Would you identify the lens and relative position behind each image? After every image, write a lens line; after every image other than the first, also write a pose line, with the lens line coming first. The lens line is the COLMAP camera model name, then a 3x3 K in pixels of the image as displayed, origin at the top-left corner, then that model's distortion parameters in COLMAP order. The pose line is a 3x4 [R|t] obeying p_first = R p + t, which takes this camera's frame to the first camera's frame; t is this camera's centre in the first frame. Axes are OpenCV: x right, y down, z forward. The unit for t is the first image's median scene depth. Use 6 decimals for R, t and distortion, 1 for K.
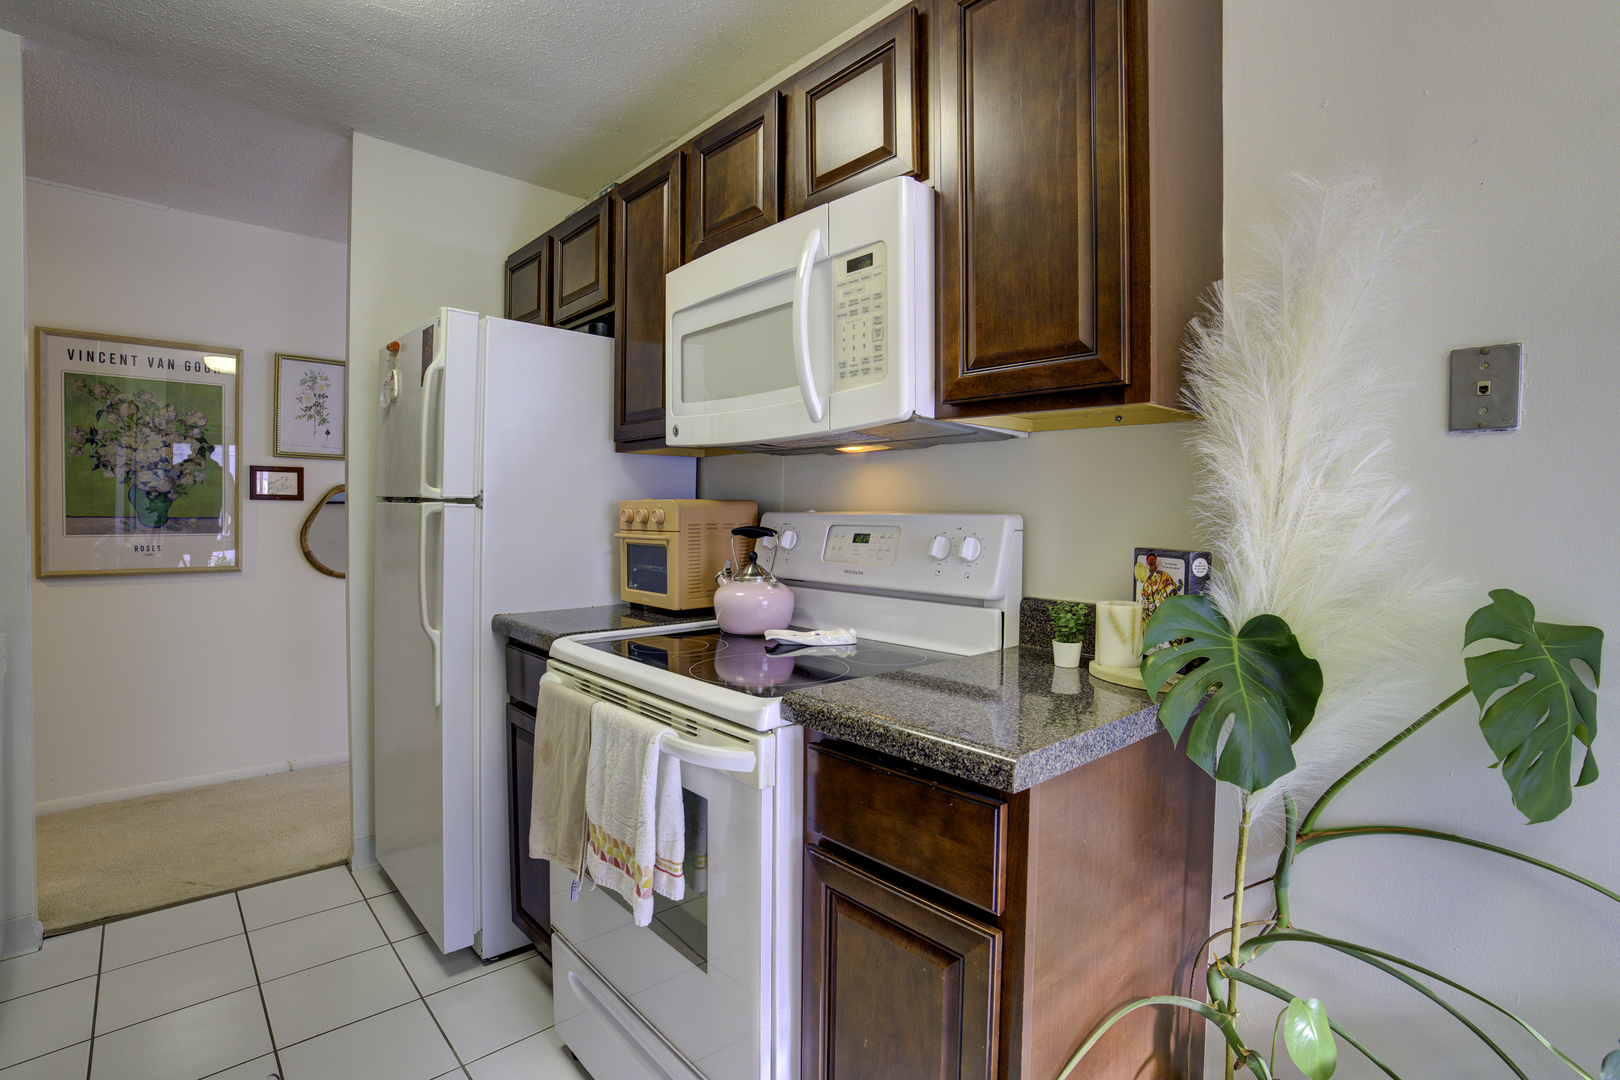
lens RADIAL K [[757.1, 0, 812.4], [0, 757.1, 534.9], [0, 0, 1]] dist [-0.079962, 0.031866]
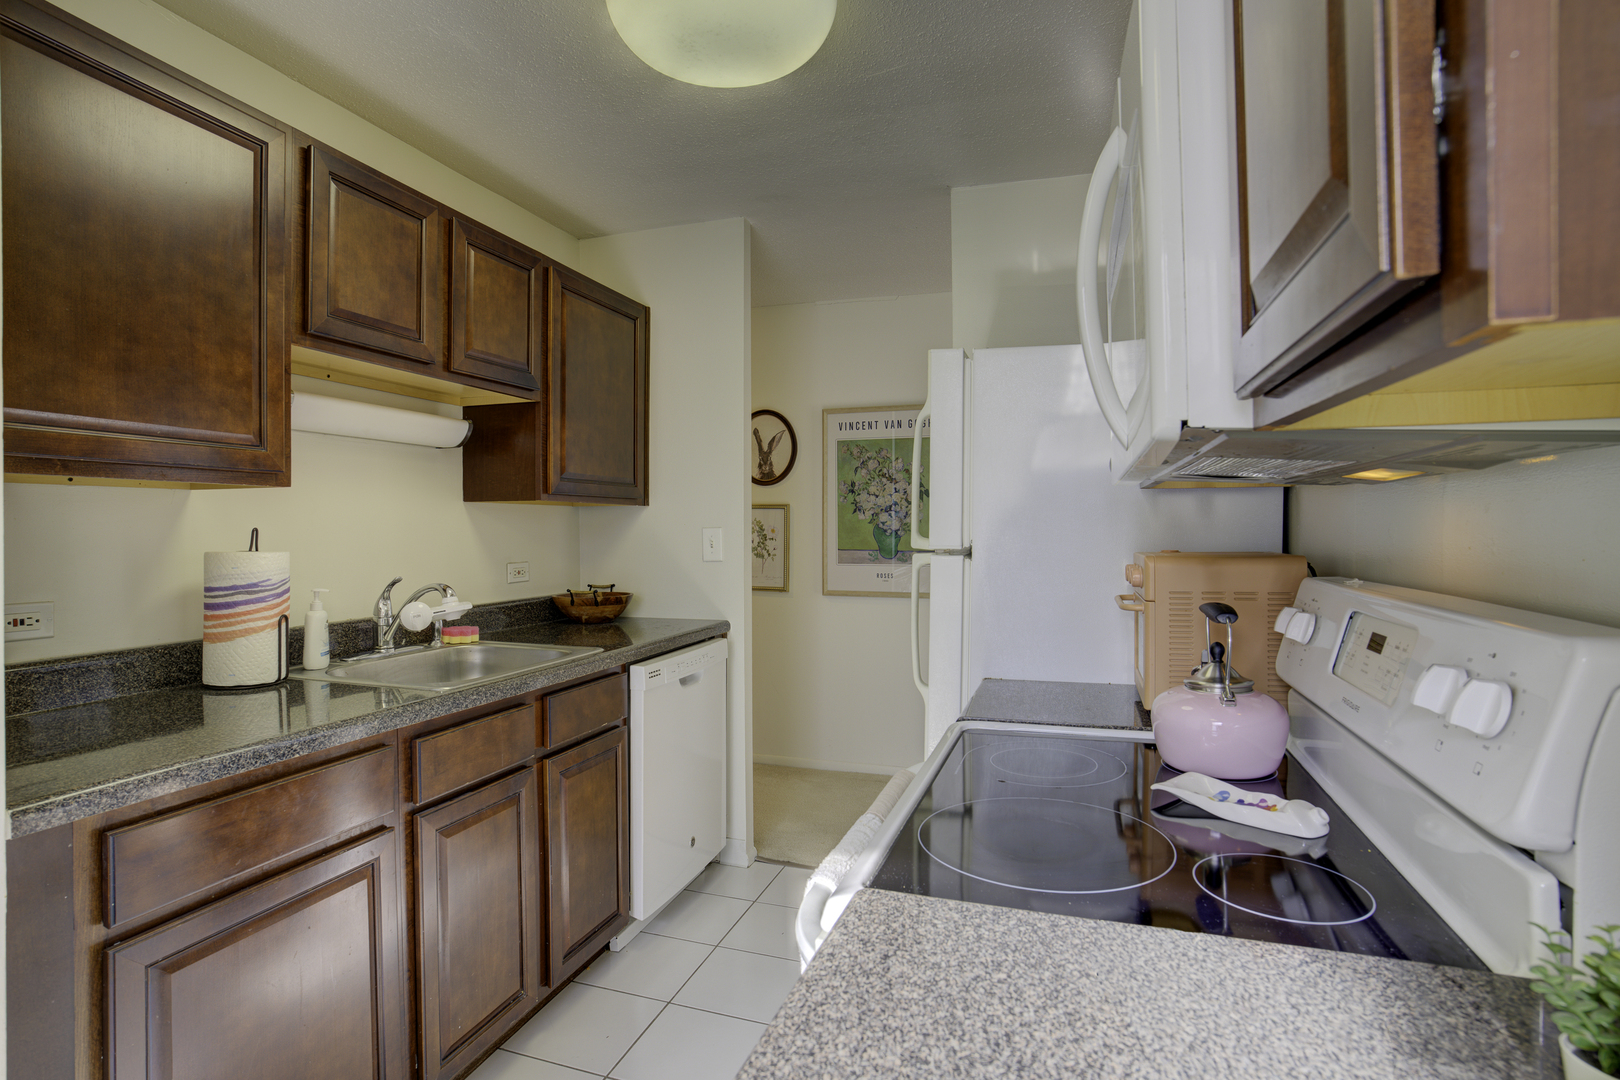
lens RADIAL K [[803.9, 0, 810.0], [0, 803.9, 540.0], [0, 0, 1]] dist [-0.002391, -0.000072]
pose [[0.491582, 0.008009, -0.870794, 0.219824], [-0.022894, 0.999731, -0.003729, -0.035567], [0.870530, 0.021769, 0.491633, 0.226260]]
